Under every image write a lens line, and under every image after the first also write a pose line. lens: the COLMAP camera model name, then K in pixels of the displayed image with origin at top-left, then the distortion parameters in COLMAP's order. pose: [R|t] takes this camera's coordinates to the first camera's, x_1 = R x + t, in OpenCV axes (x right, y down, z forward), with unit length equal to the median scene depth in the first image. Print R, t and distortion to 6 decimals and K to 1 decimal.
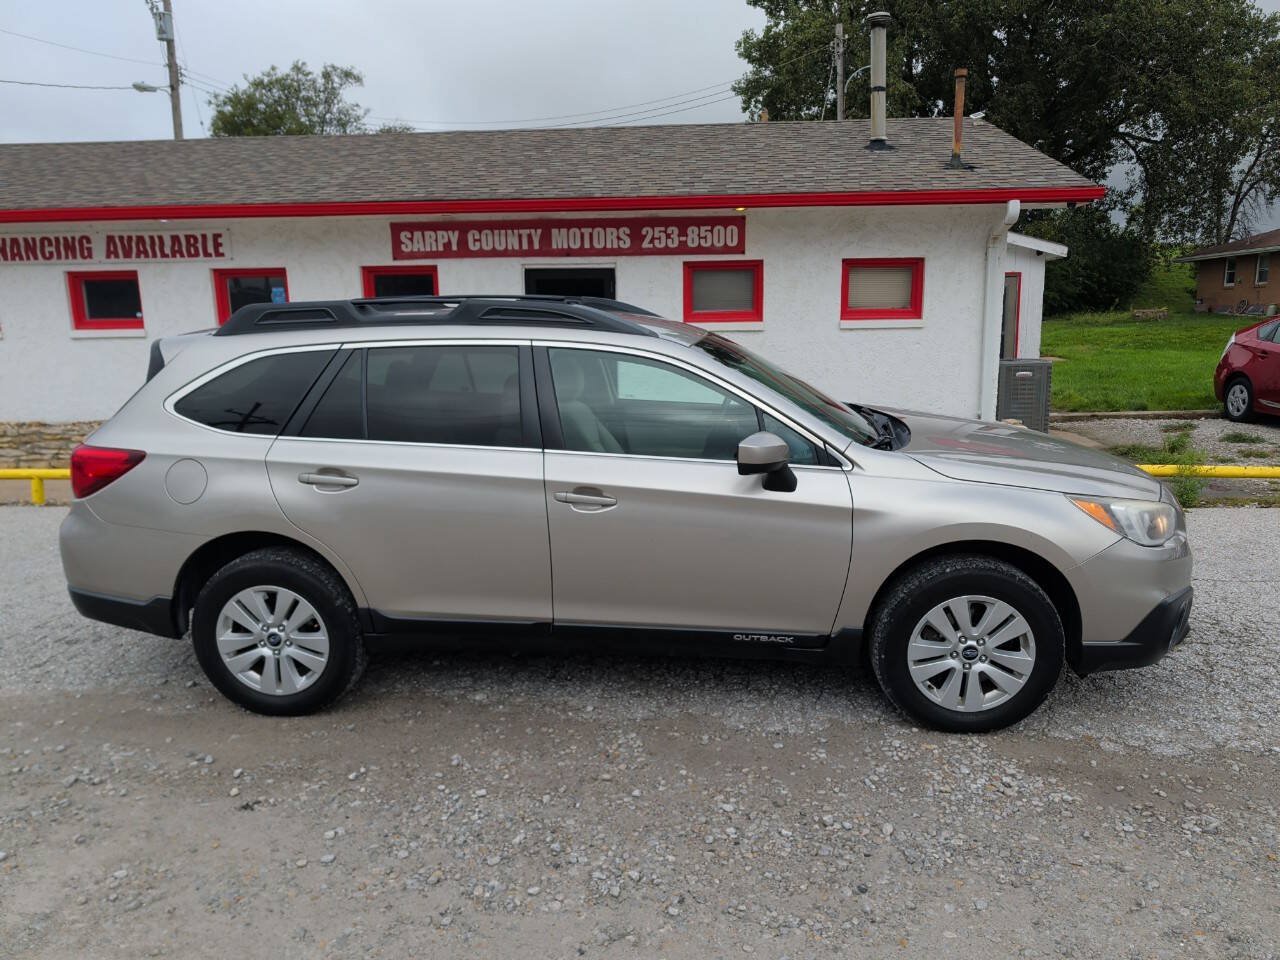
lens RADIAL K [[903.6, 0, 642.2], [0, 903.6, 495.9], [0, 0, 1]] dist [0.009488, -0.006089]
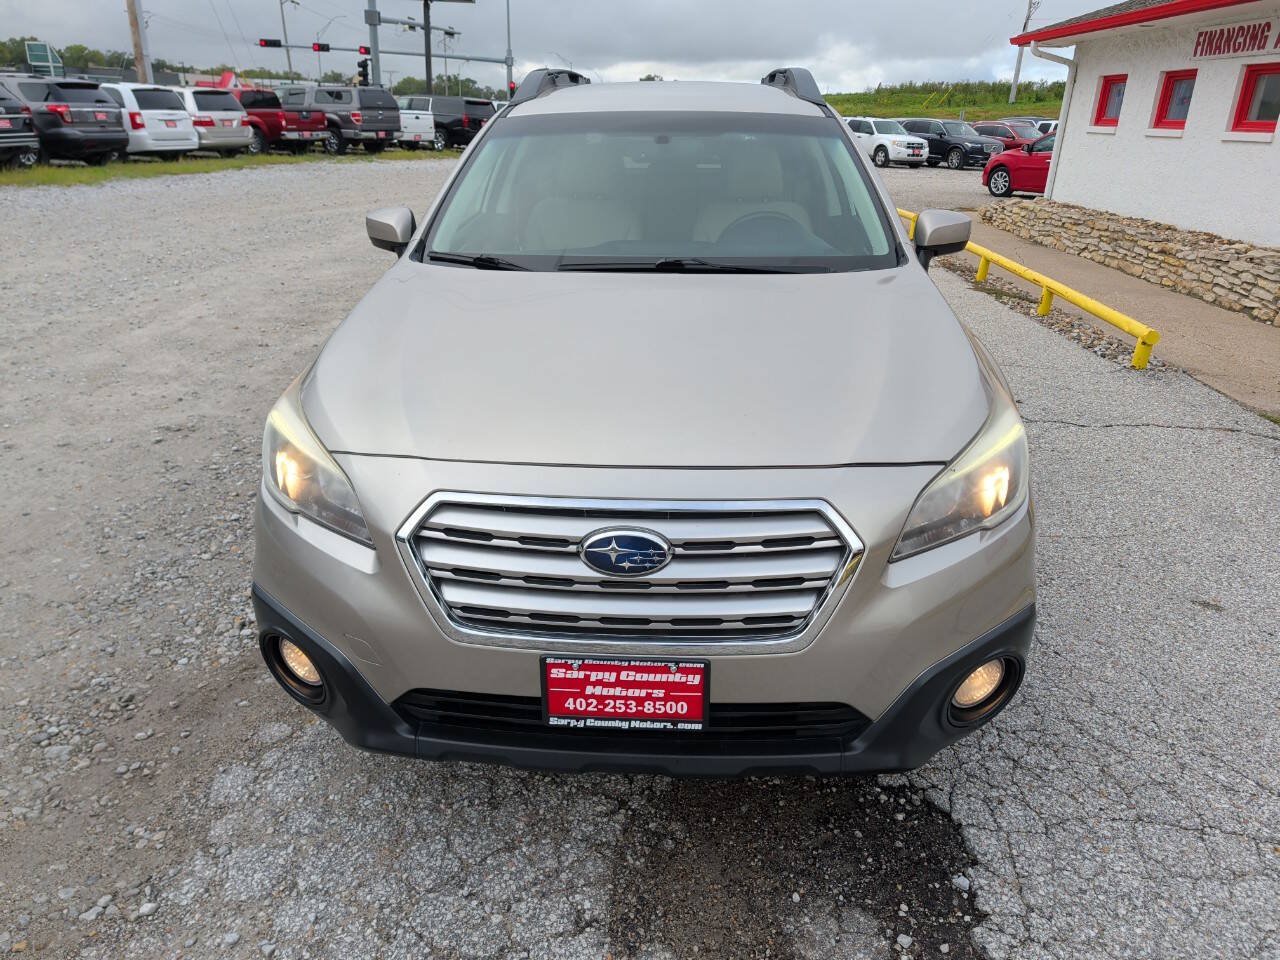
lens RADIAL K [[924.6, 0, 647.4], [0, 924.6, 463.4], [0, 0, 1]] dist [0.020298, -0.020748]
pose [[0.049350, 0.370761, -0.927416, 0.377129], [-0.231466, 0.907514, 0.350488, -0.075006], [0.971590, 0.197369, 0.130604, 0.388809]]
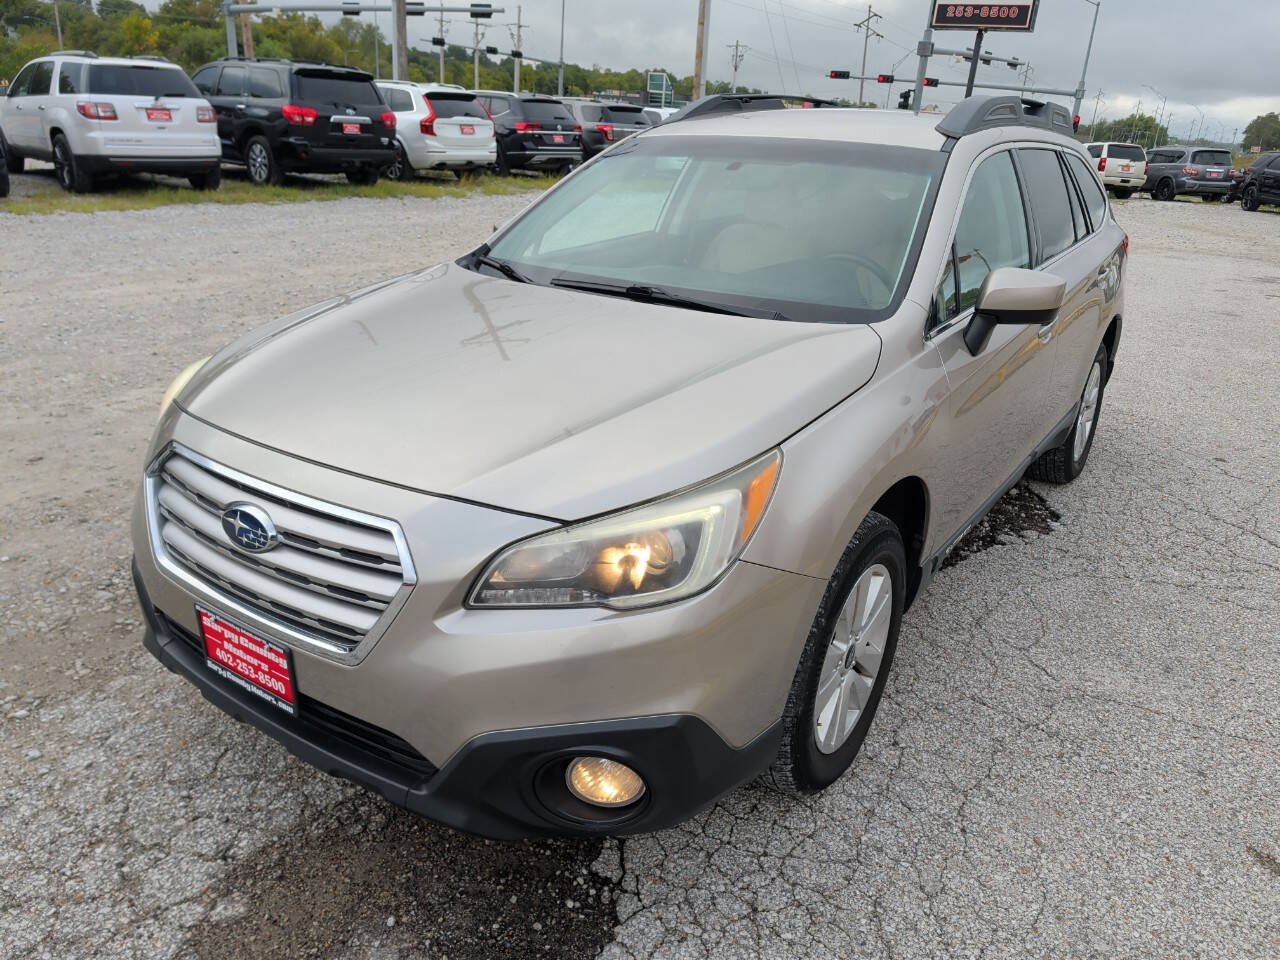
lens RADIAL K [[933.0, 0, 673.0], [0, 933.0, 487.1], [0, 0, 1]] dist [0.006000, 0.000427]
pose [[-0.472429, 0.313083, -0.823887, 0.336483], [-0.231215, 0.858018, 0.458634, -0.109889], [0.850500, 0.407167, -0.332963, 0.536516]]
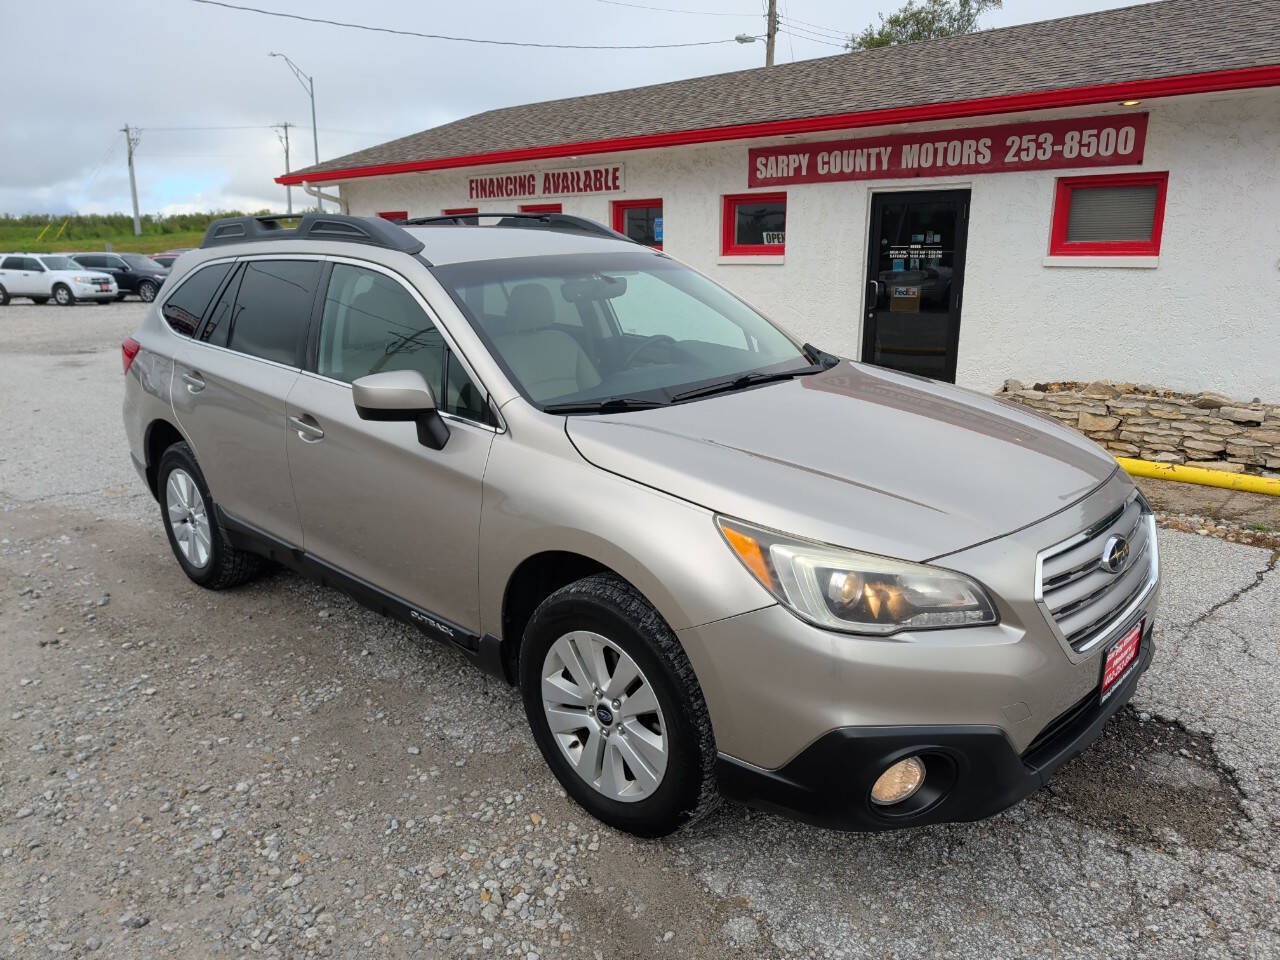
lens RADIAL K [[901.8, 0, 653.3], [0, 901.8, 476.3], [0, 0, 1]] dist [0.016050, -0.007194]
pose [[0.796413, 0.157764, -0.583812, 0.266015], [-0.131160, 0.987455, 0.087918, -0.025828], [0.590358, 0.006554, 0.807115, 0.157424]]
